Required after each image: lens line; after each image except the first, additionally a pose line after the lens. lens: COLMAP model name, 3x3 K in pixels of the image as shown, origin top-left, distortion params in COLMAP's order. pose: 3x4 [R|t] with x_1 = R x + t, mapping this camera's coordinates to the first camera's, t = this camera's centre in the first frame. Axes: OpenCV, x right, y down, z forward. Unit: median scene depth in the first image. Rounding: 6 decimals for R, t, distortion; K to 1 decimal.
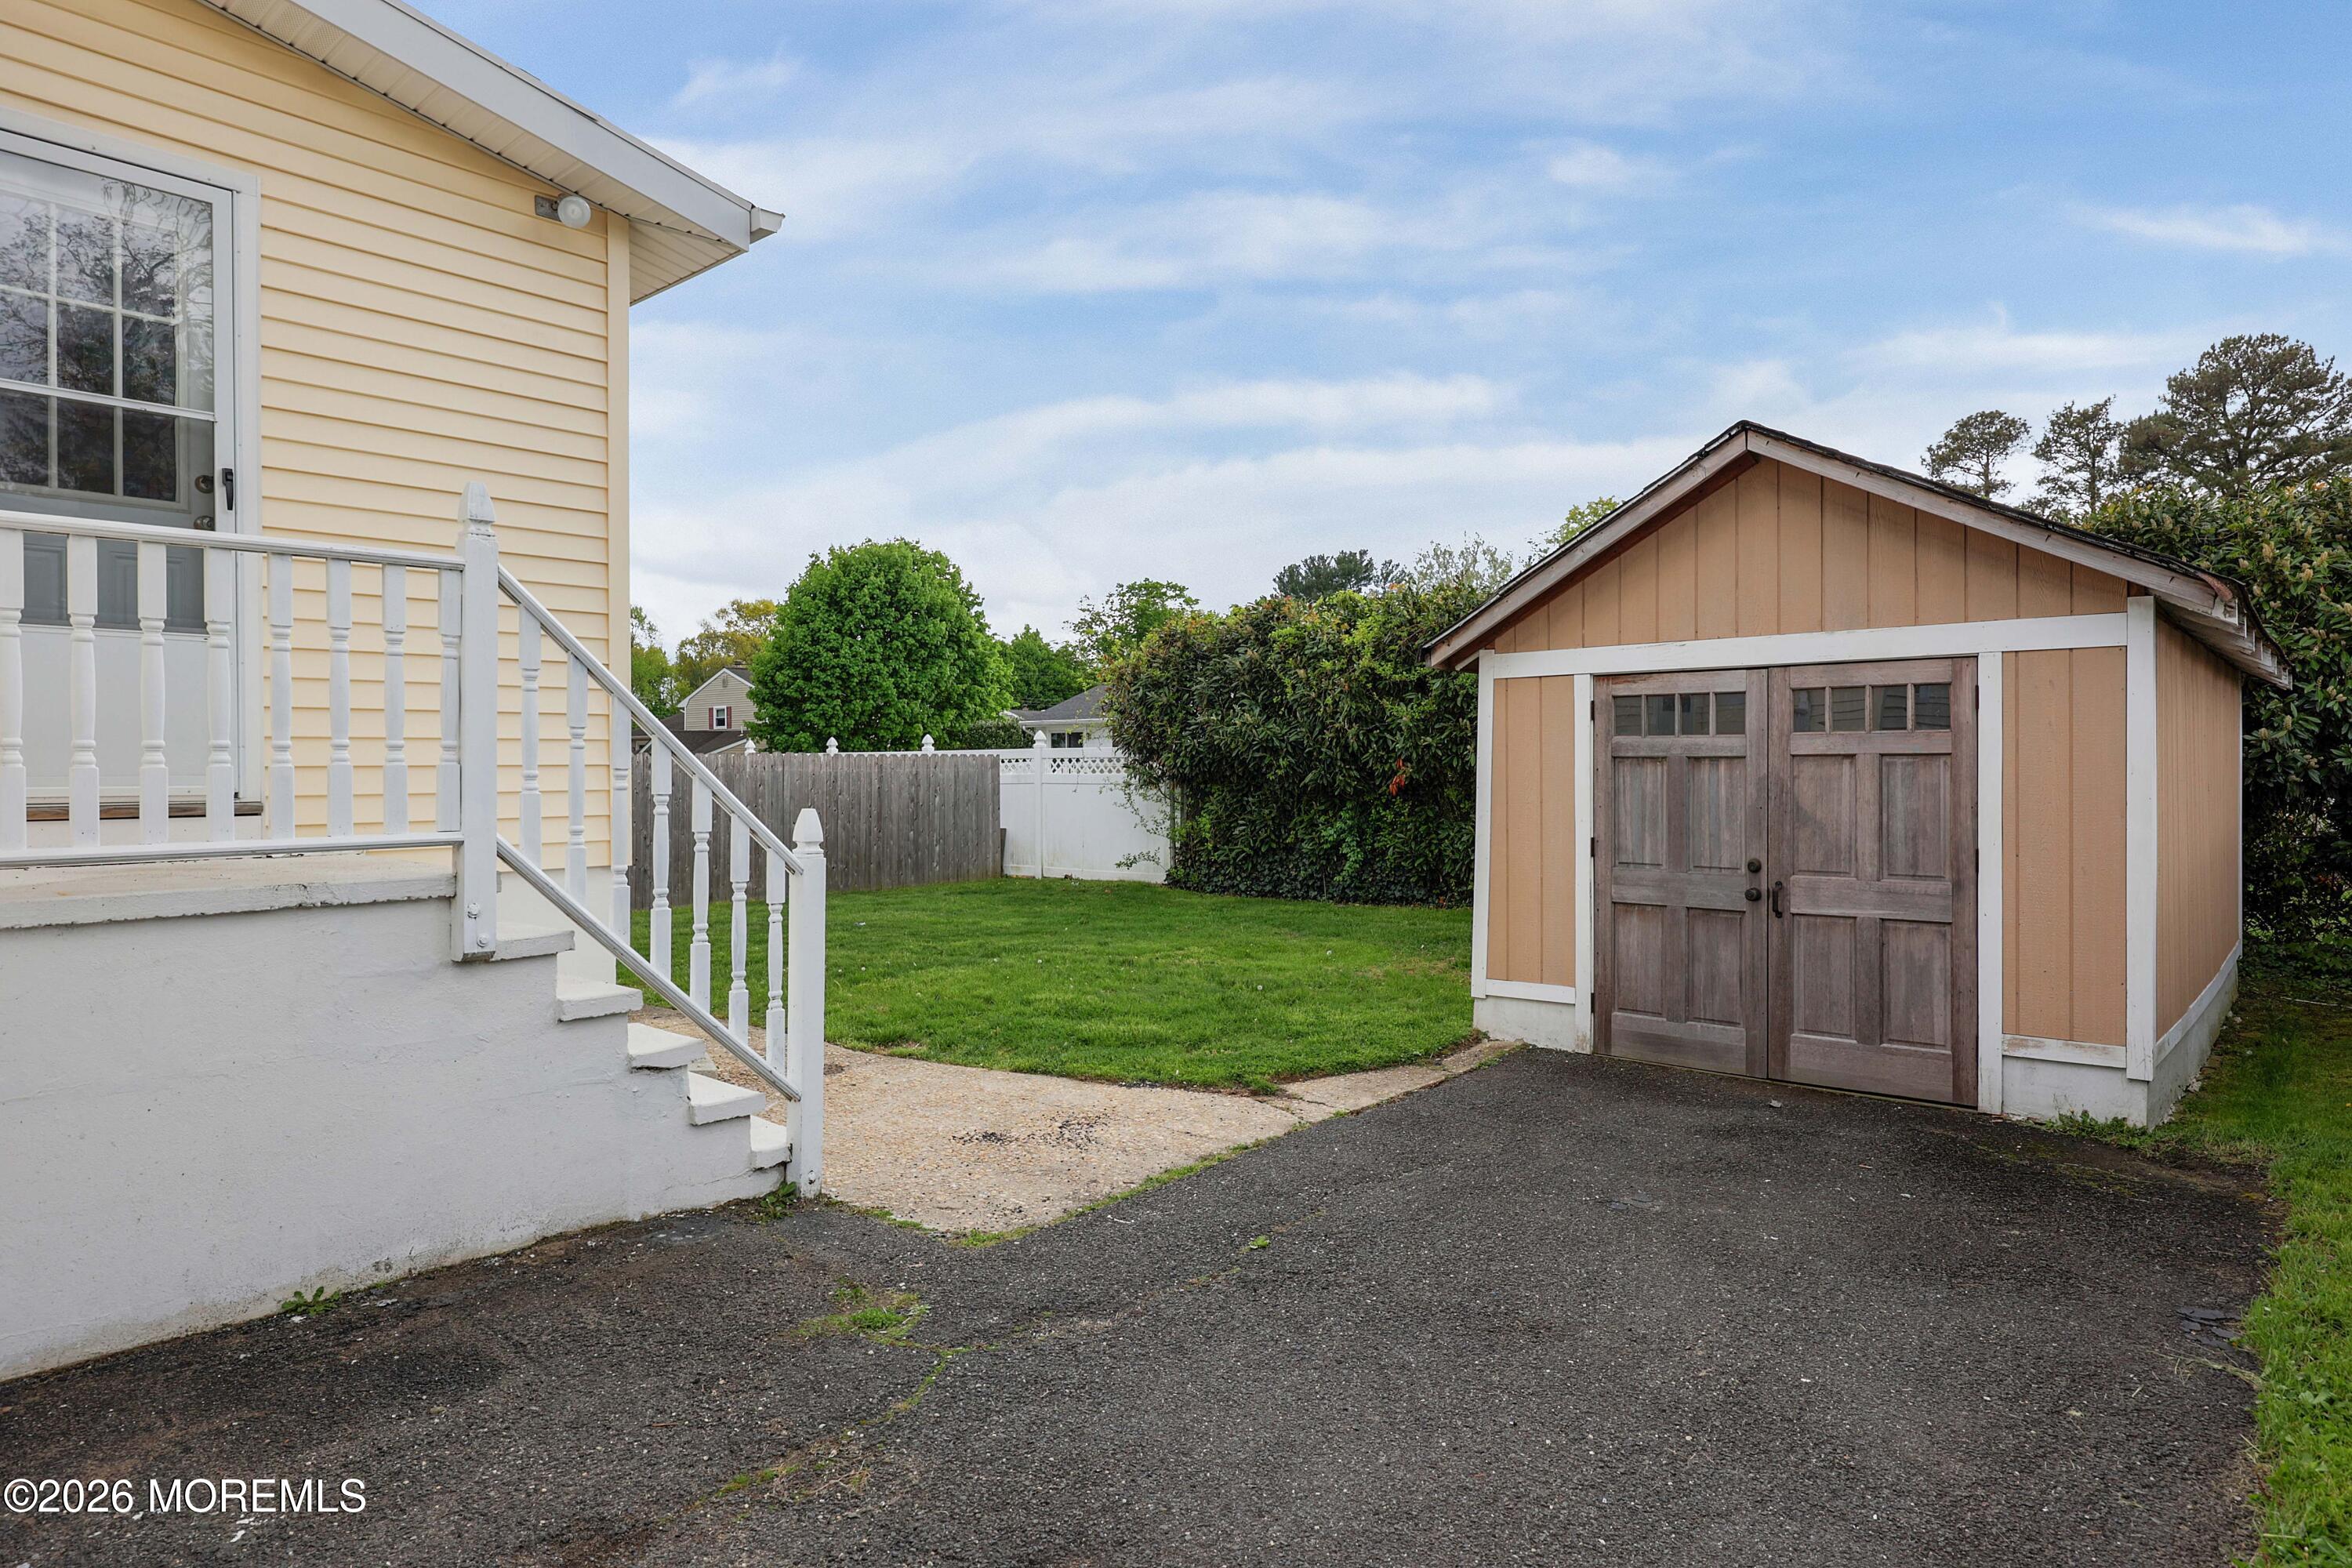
lens RADIAL K [[1416.4, 0, 1135.8], [0, 1416.4, 778.0], [0, 0, 1]] dist [-0.001111, 0.001273]
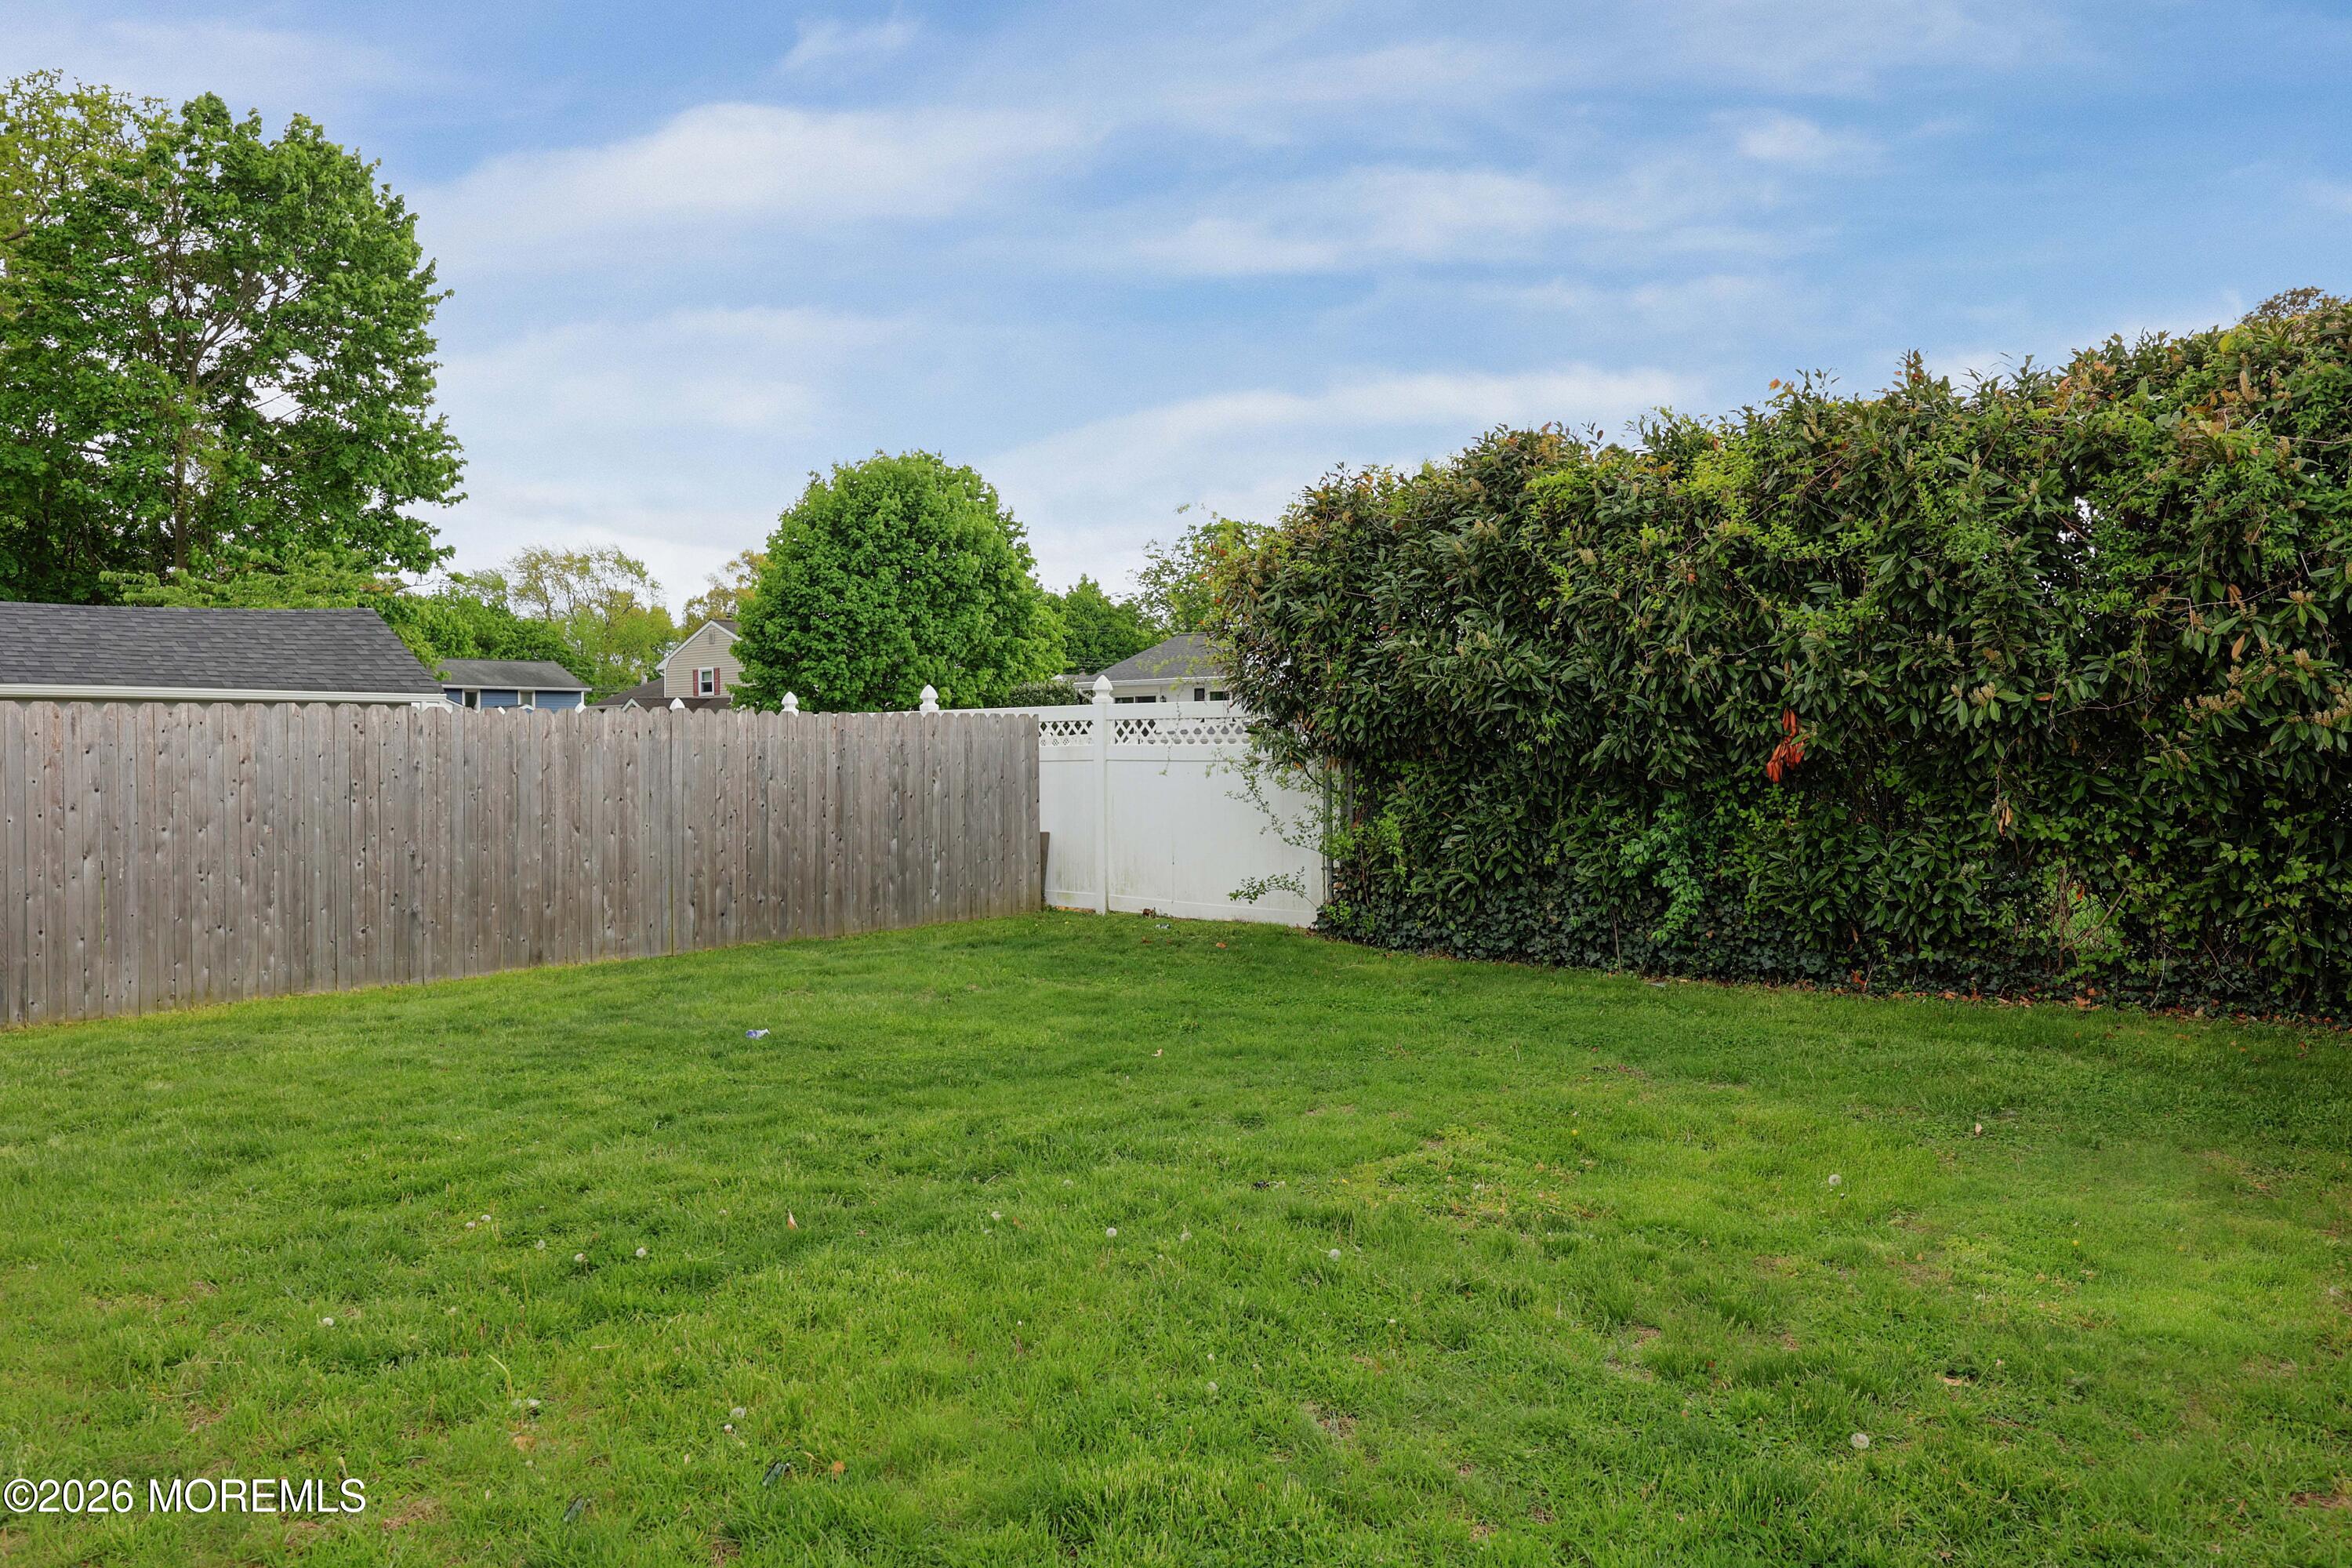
lens RADIAL K [[1584.6, 0, 1177.6], [0, 1584.6, 753.4], [0, 0, 1]] dist [0.000837, -0.000362]
pose [[0.999840, -0.001587, -0.017841, -0.023219], [0.001555, 0.999997, -0.001768, 0.002012], [0.017844, 0.001740, 0.999839, 0.313769]]
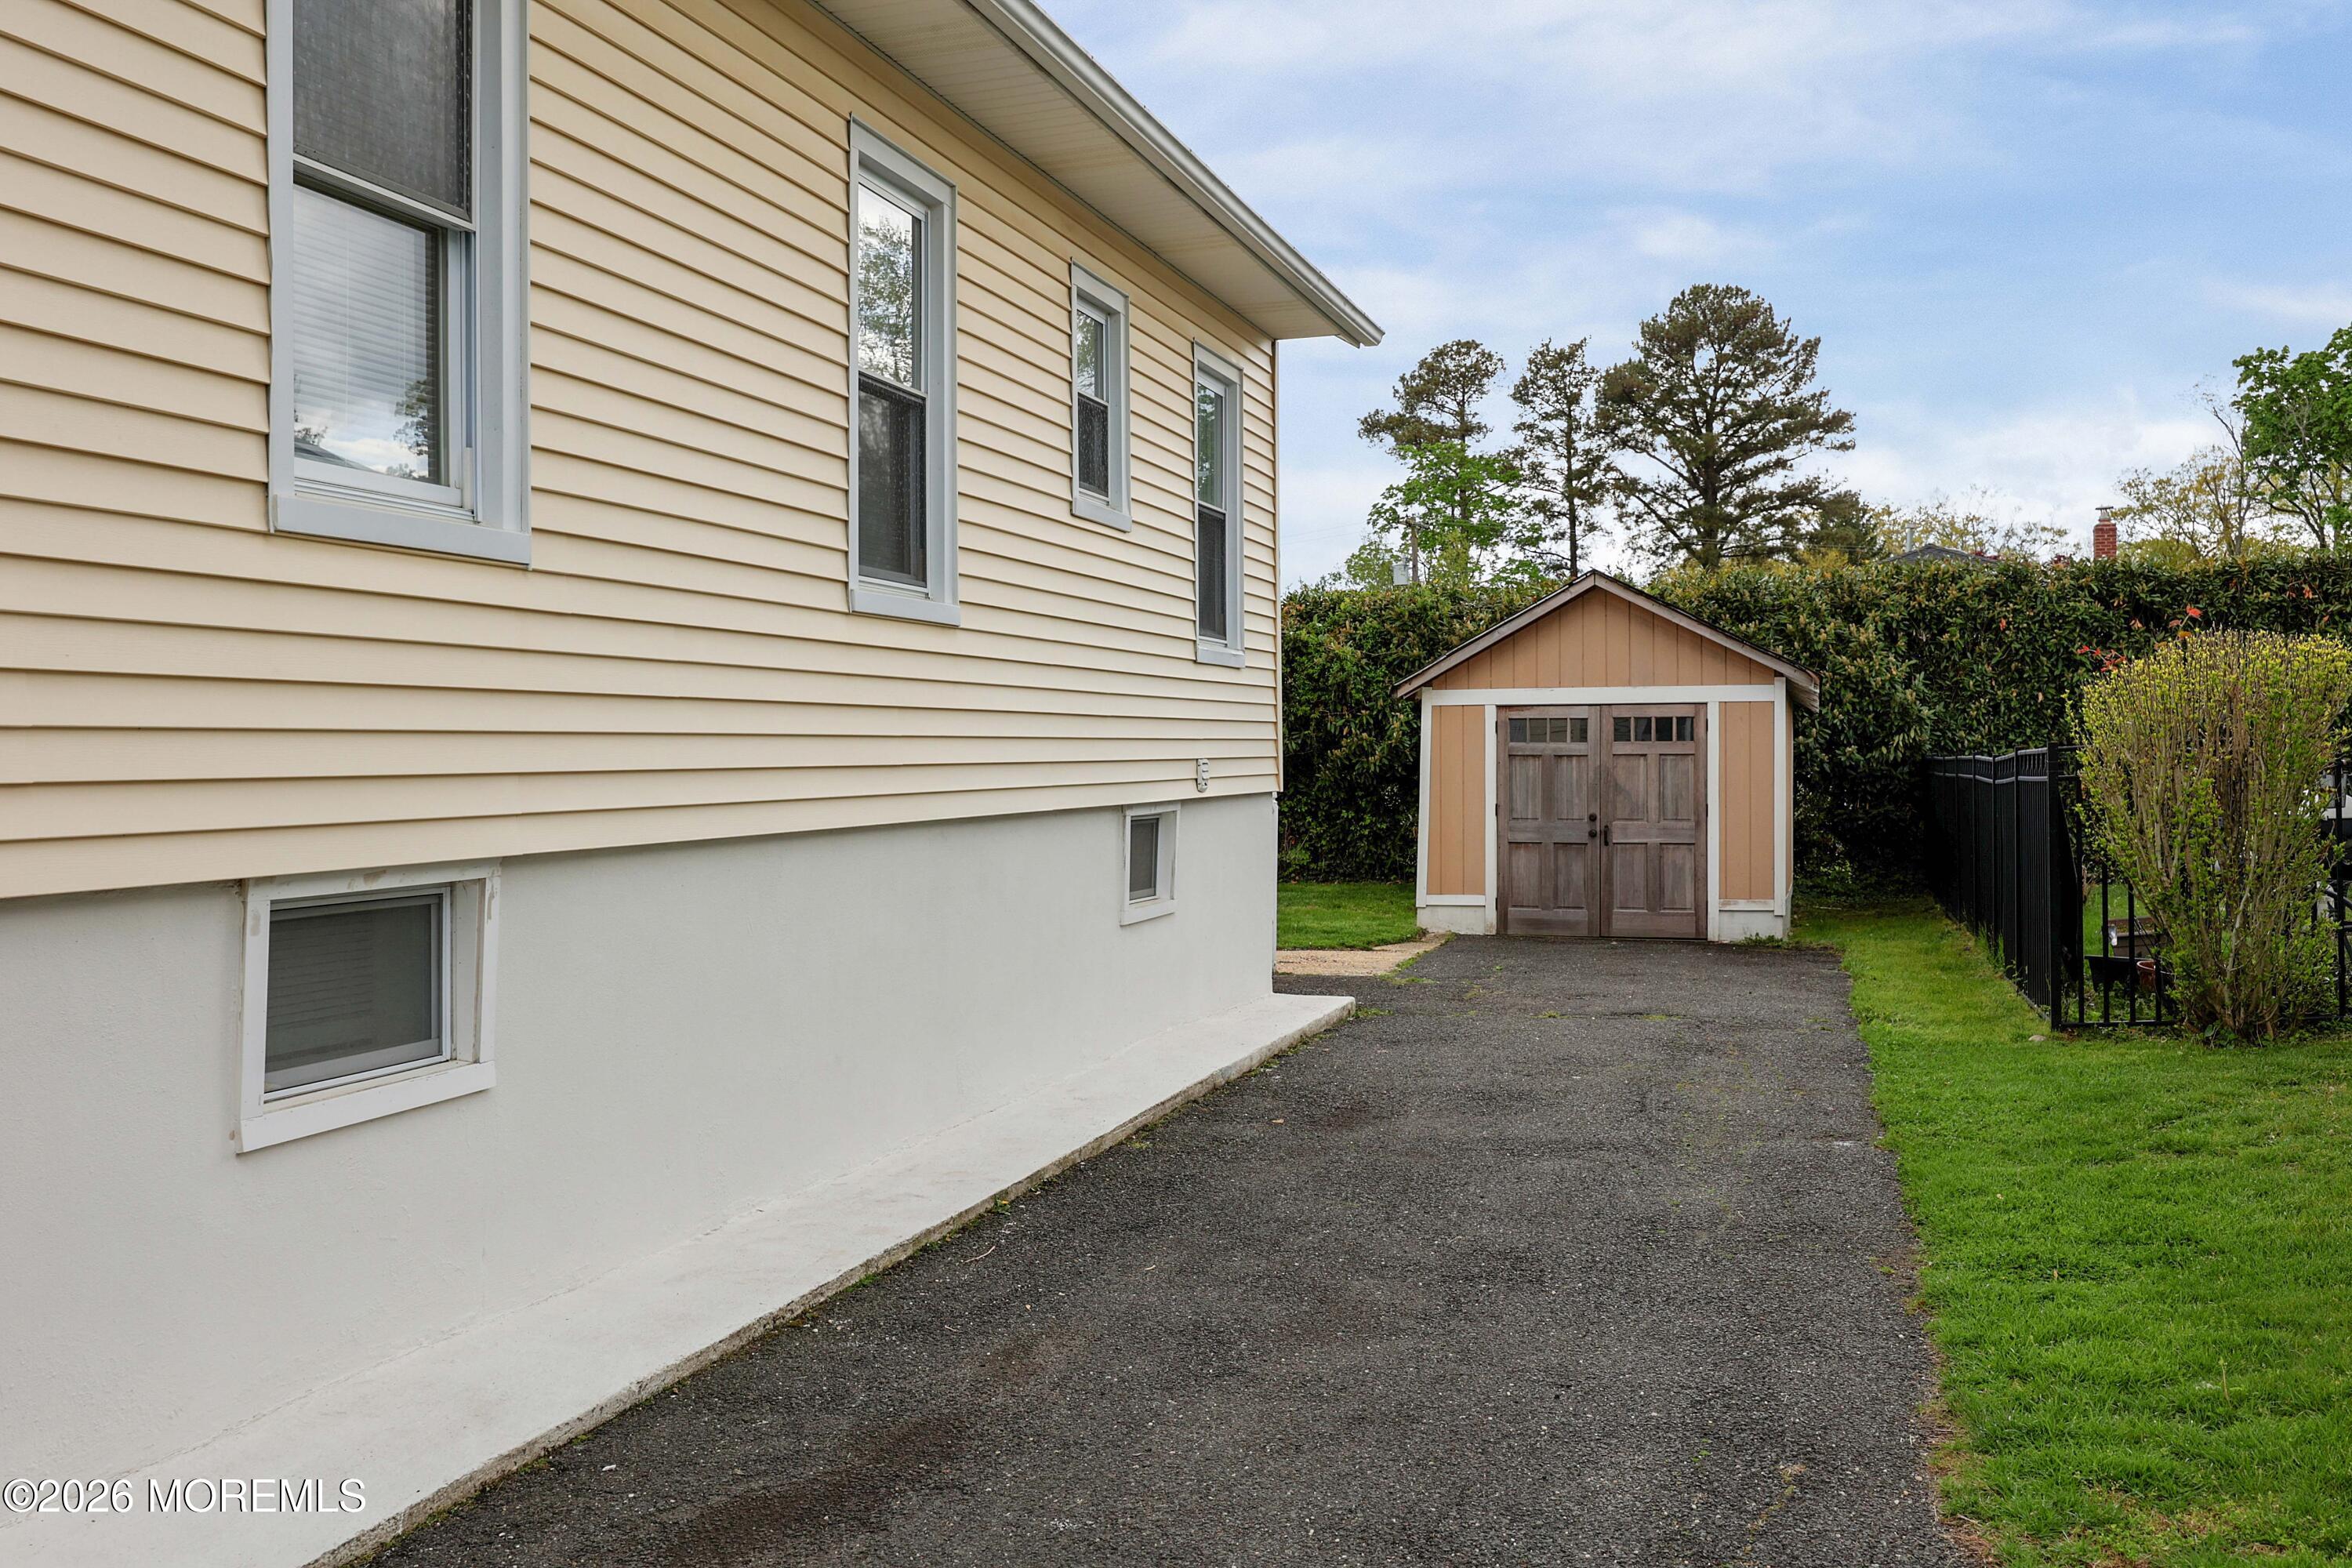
lens RADIAL K [[2135.5, 0, 1176.0], [0, 2135.5, 784.0], [0, 0, 1]] dist [0.007384, 0.004060]
pose [[0.909951, -0.003518, 0.414702, -0.398236], [0.002206, 0.999991, 0.003643, 0.003450], [-0.414711, -0.002400, 0.909950, -0.421738]]
